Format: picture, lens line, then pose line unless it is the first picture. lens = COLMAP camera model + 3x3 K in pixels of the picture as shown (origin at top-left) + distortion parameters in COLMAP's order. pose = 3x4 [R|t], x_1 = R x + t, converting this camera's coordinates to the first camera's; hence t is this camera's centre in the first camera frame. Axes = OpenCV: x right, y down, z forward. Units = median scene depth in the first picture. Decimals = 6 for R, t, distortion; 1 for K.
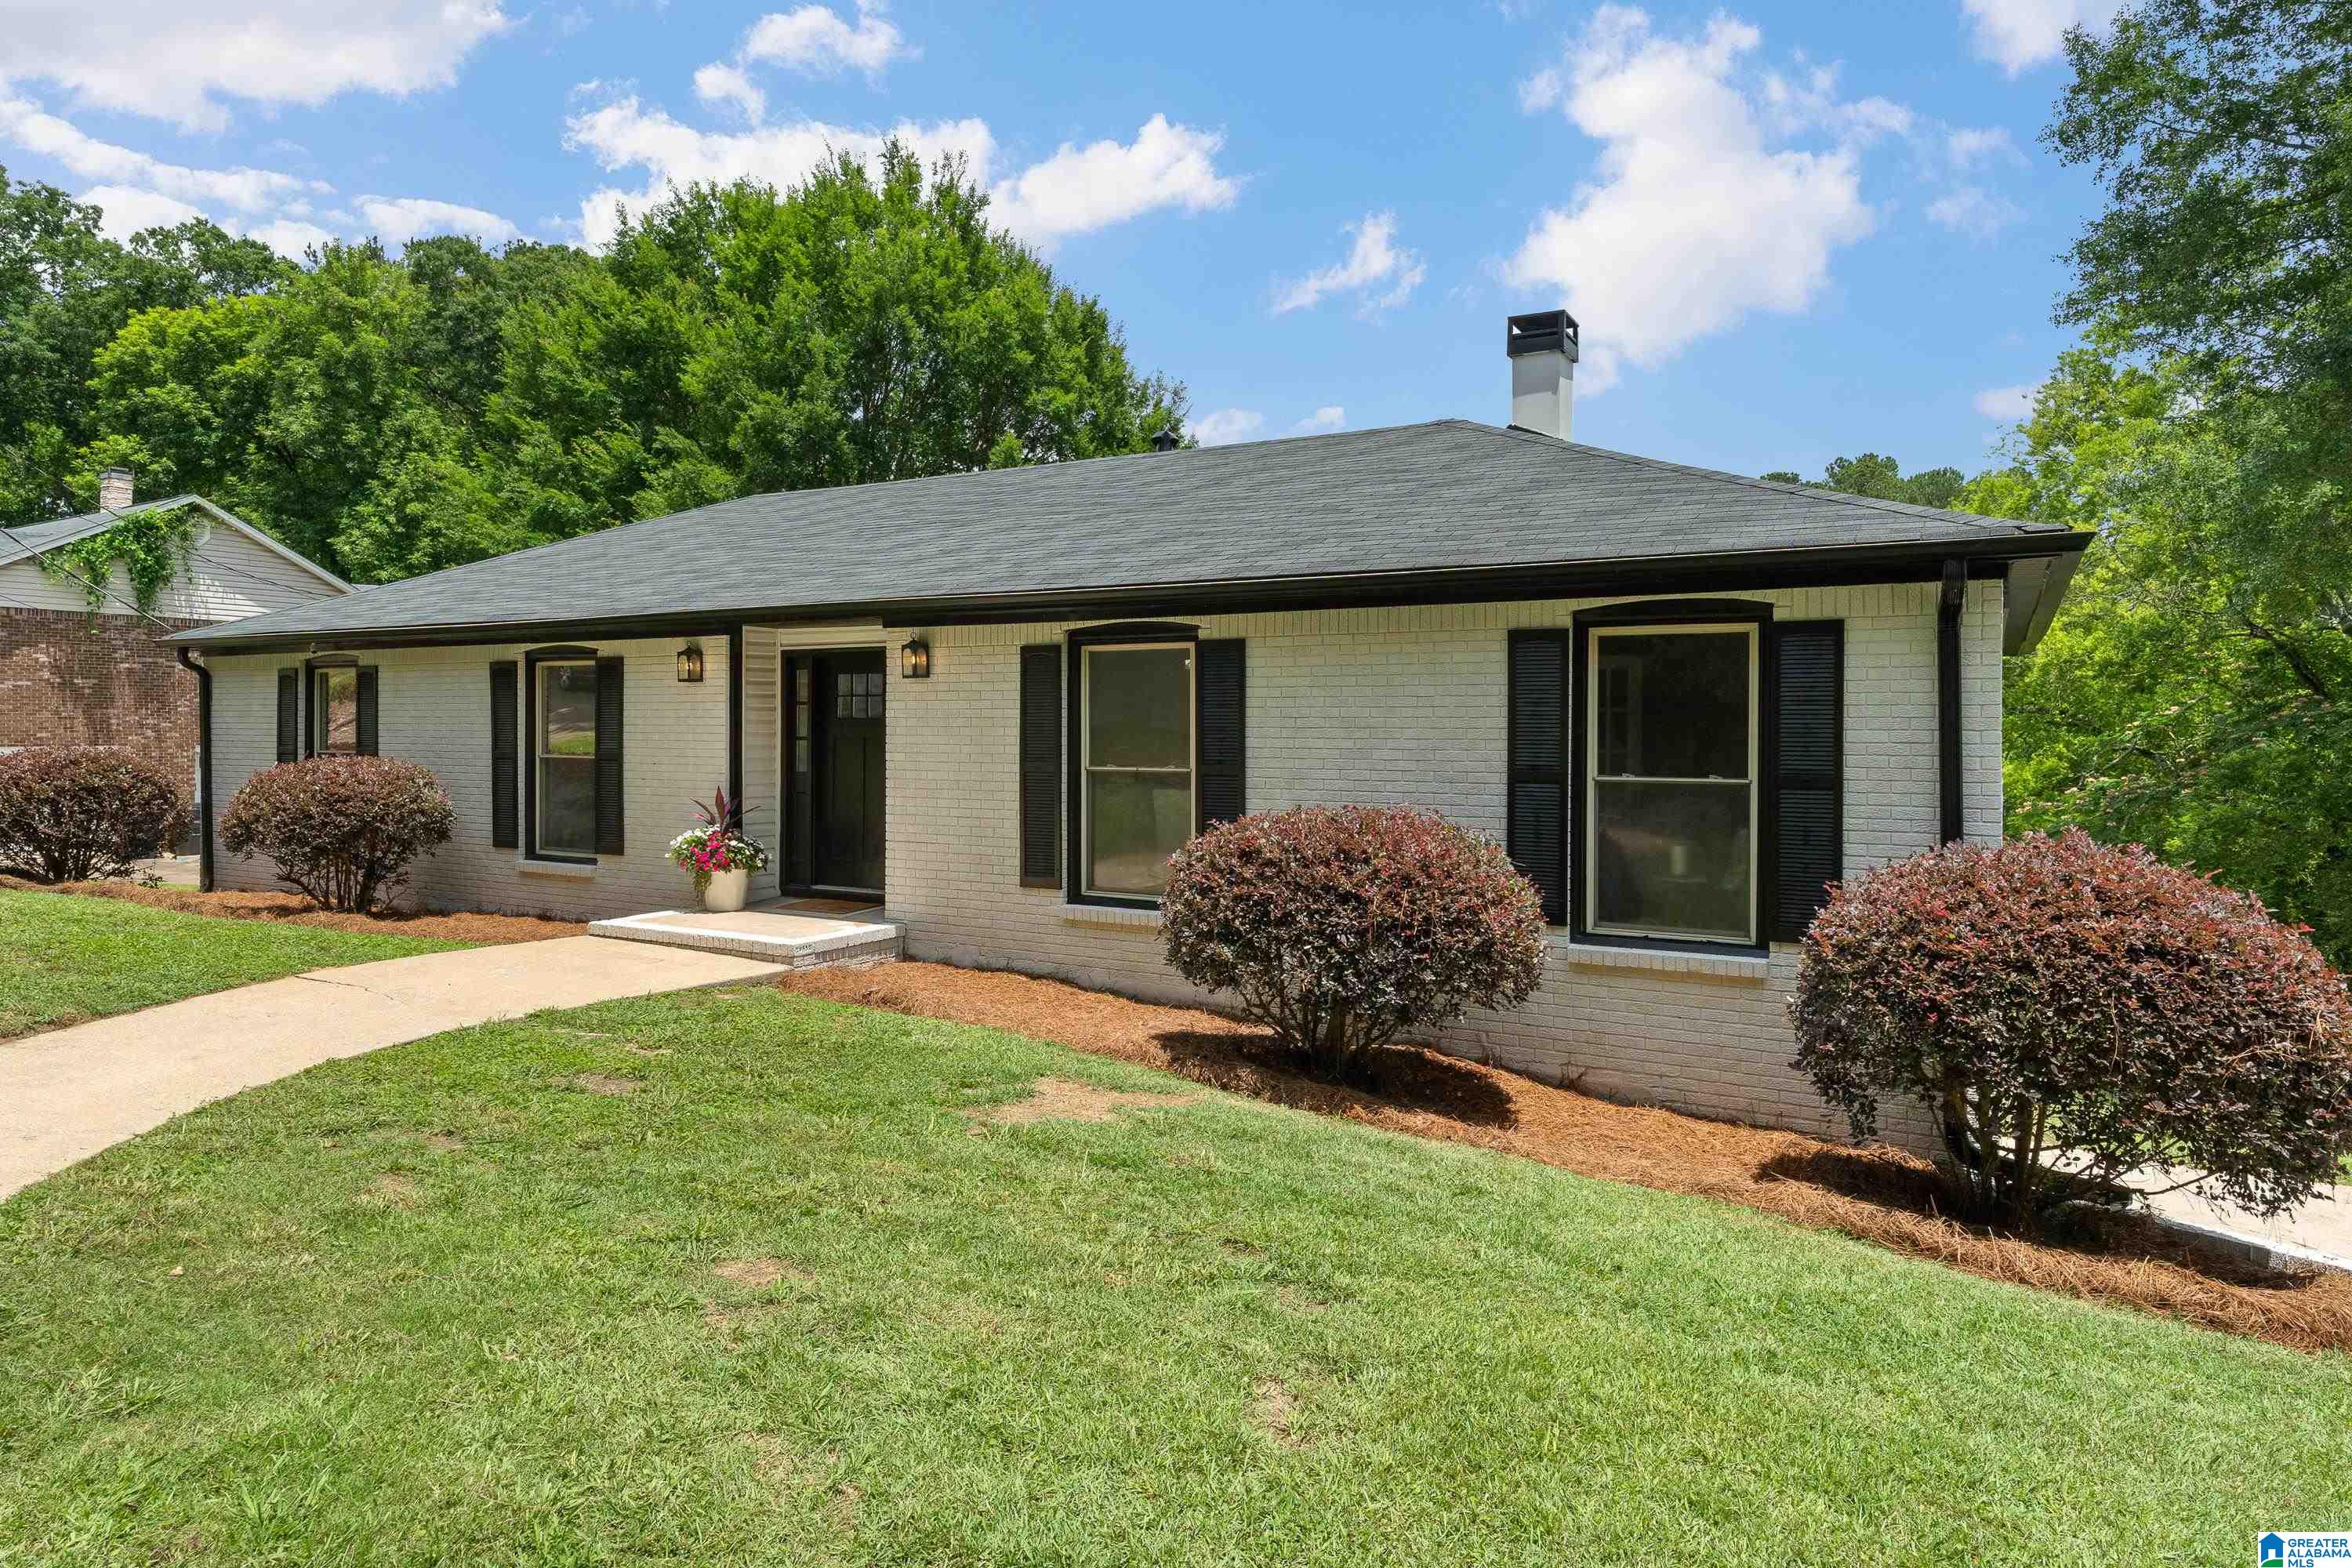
lens RADIAL K [[1368.7, 0, 1181.0], [0, 1368.7, 725.4], [0, 0, 1]] dist [-0.002286, -0.001872]
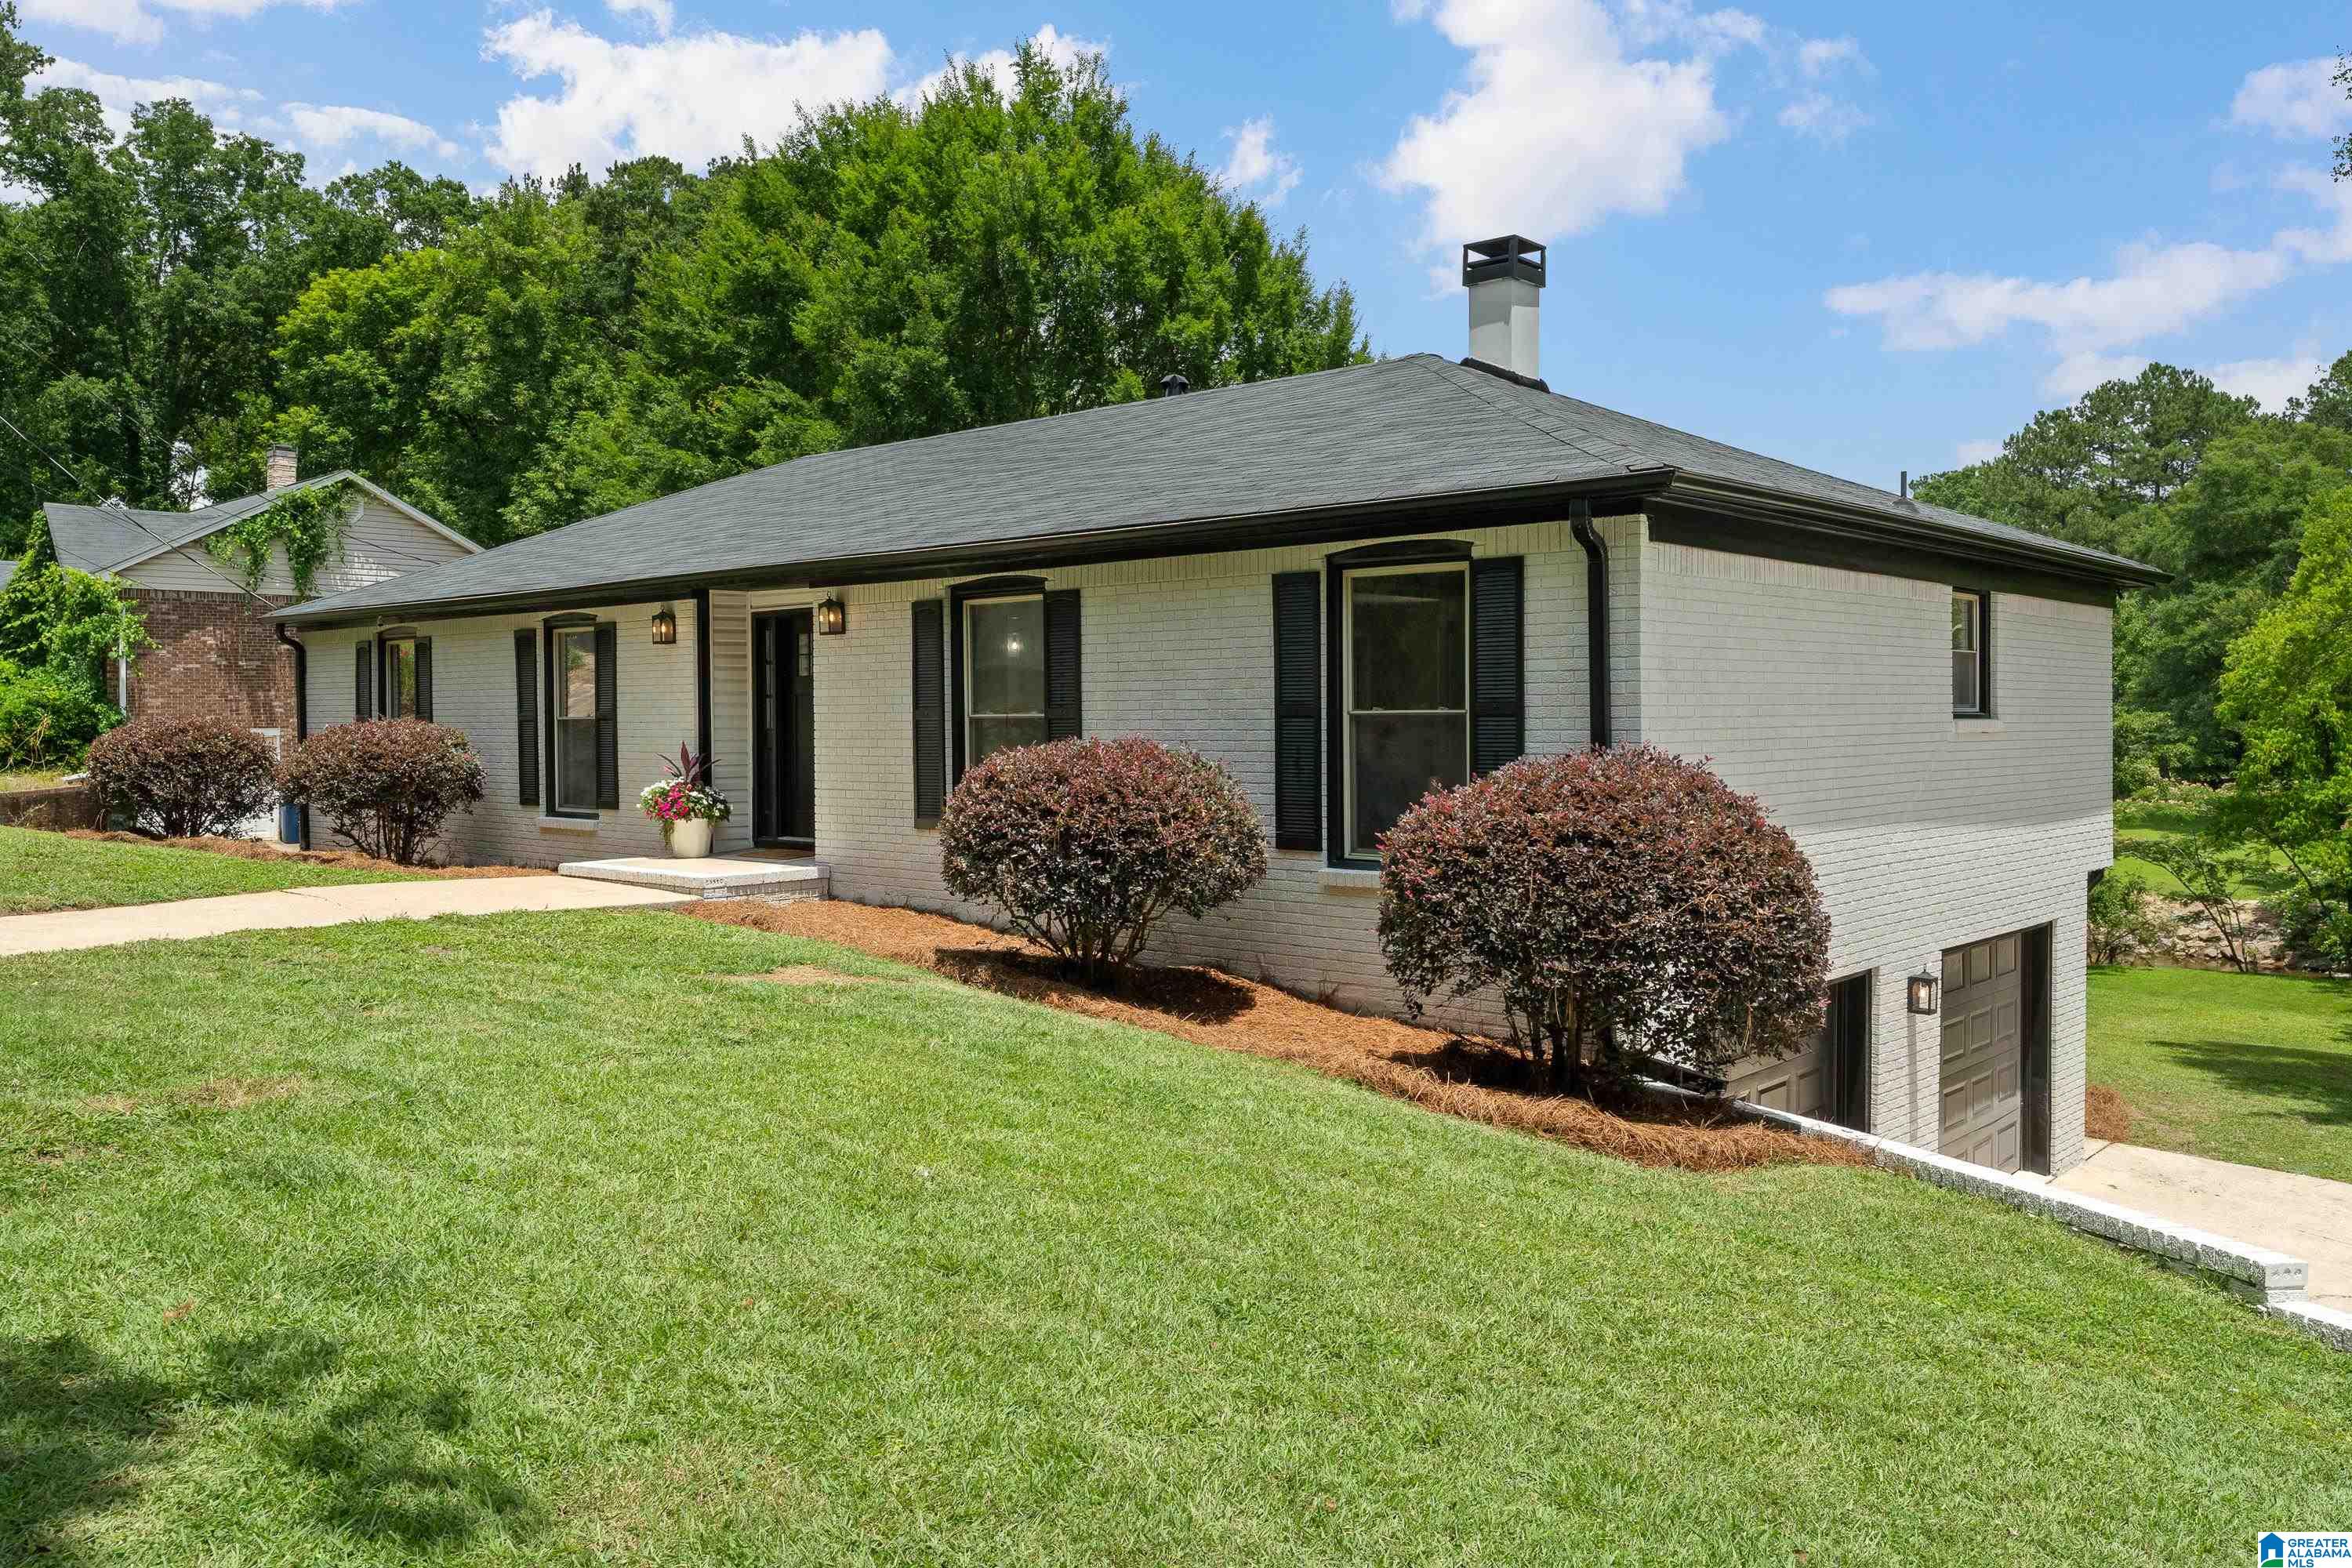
lens RADIAL K [[1685.2, 0, 1176.8], [0, 1685.2, 713.2], [0, 0, 1]] dist [-0.003020, 0.001790]
pose [[0.980837, -0.011602, -0.194483, 0.115547], [0.012646, 0.999912, 0.004128, 0.008796], [0.194418, -0.006508, 0.980897, -0.082909]]
